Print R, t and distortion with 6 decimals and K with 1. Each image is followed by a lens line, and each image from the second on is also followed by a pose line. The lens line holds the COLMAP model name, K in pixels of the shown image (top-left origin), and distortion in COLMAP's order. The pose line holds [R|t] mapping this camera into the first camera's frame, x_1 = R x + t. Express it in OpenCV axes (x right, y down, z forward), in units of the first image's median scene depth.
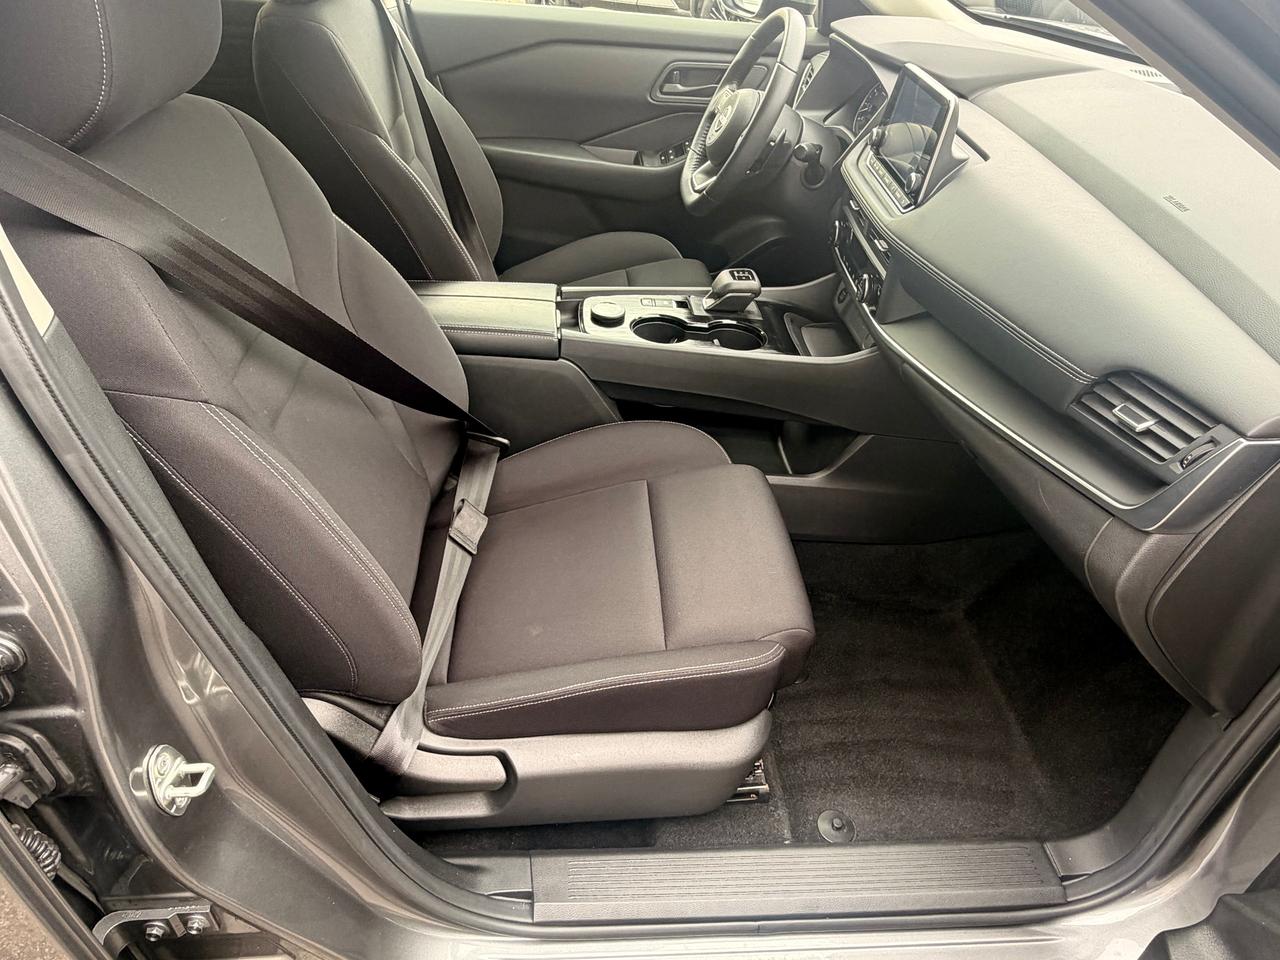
lens RADIAL K [[832.4, 0, 640.0], [0, 832.4, 480.0], [0, 0, 1]] dist [0.000312, -0.000458]
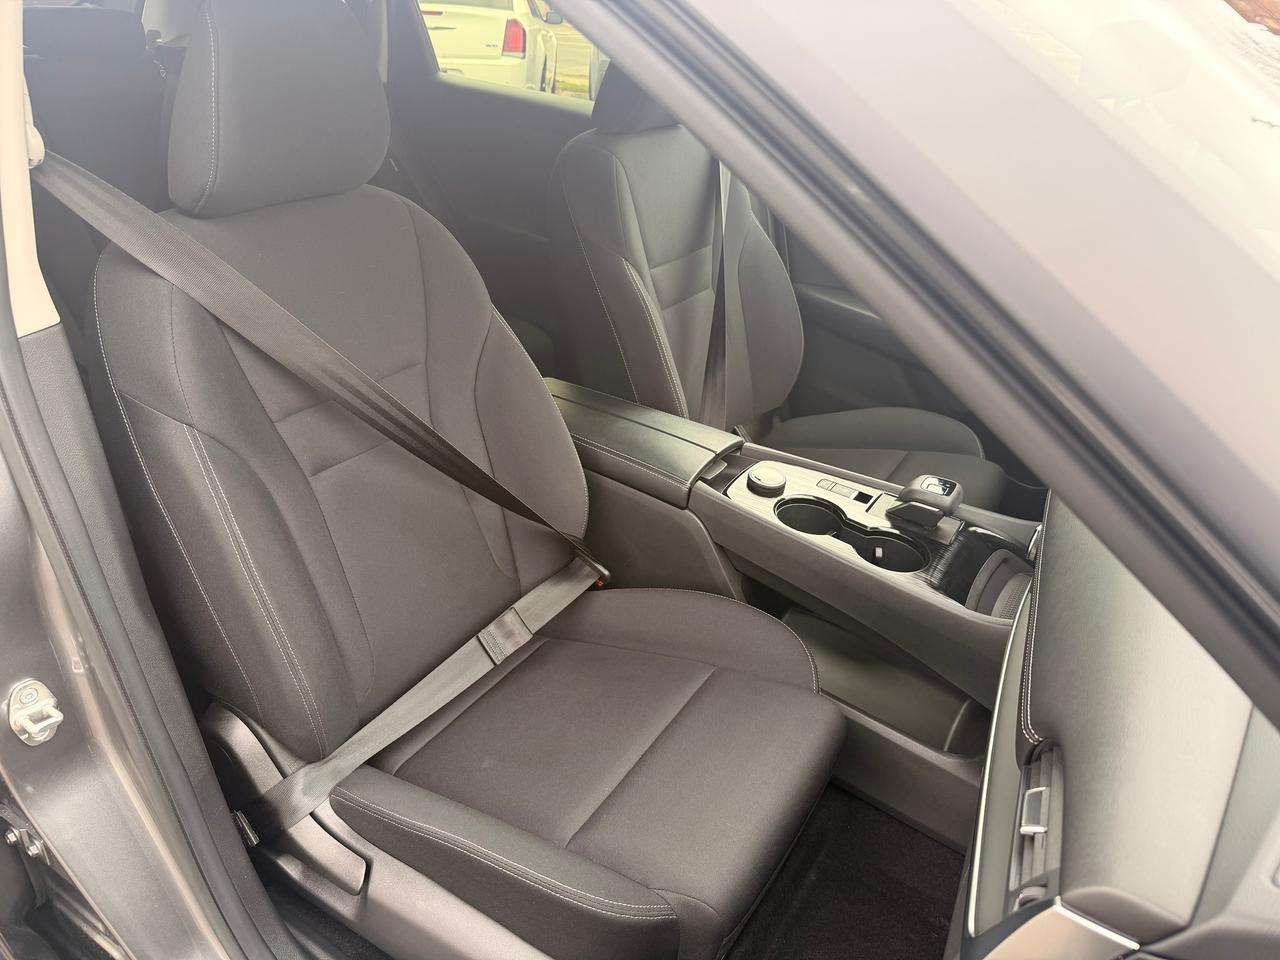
lens RADIAL K [[917.8, 0, 640.0], [0, 917.8, 480.0], [0, 0, 1]] dist [-0.001189, 0.000492]
pose [[0.823144, 0.293242, -0.486254, 0.345449], [-0.369235, 0.926988, -0.066019, -0.089605], [0.431392, 0.233885, 0.871320, 0.082336]]
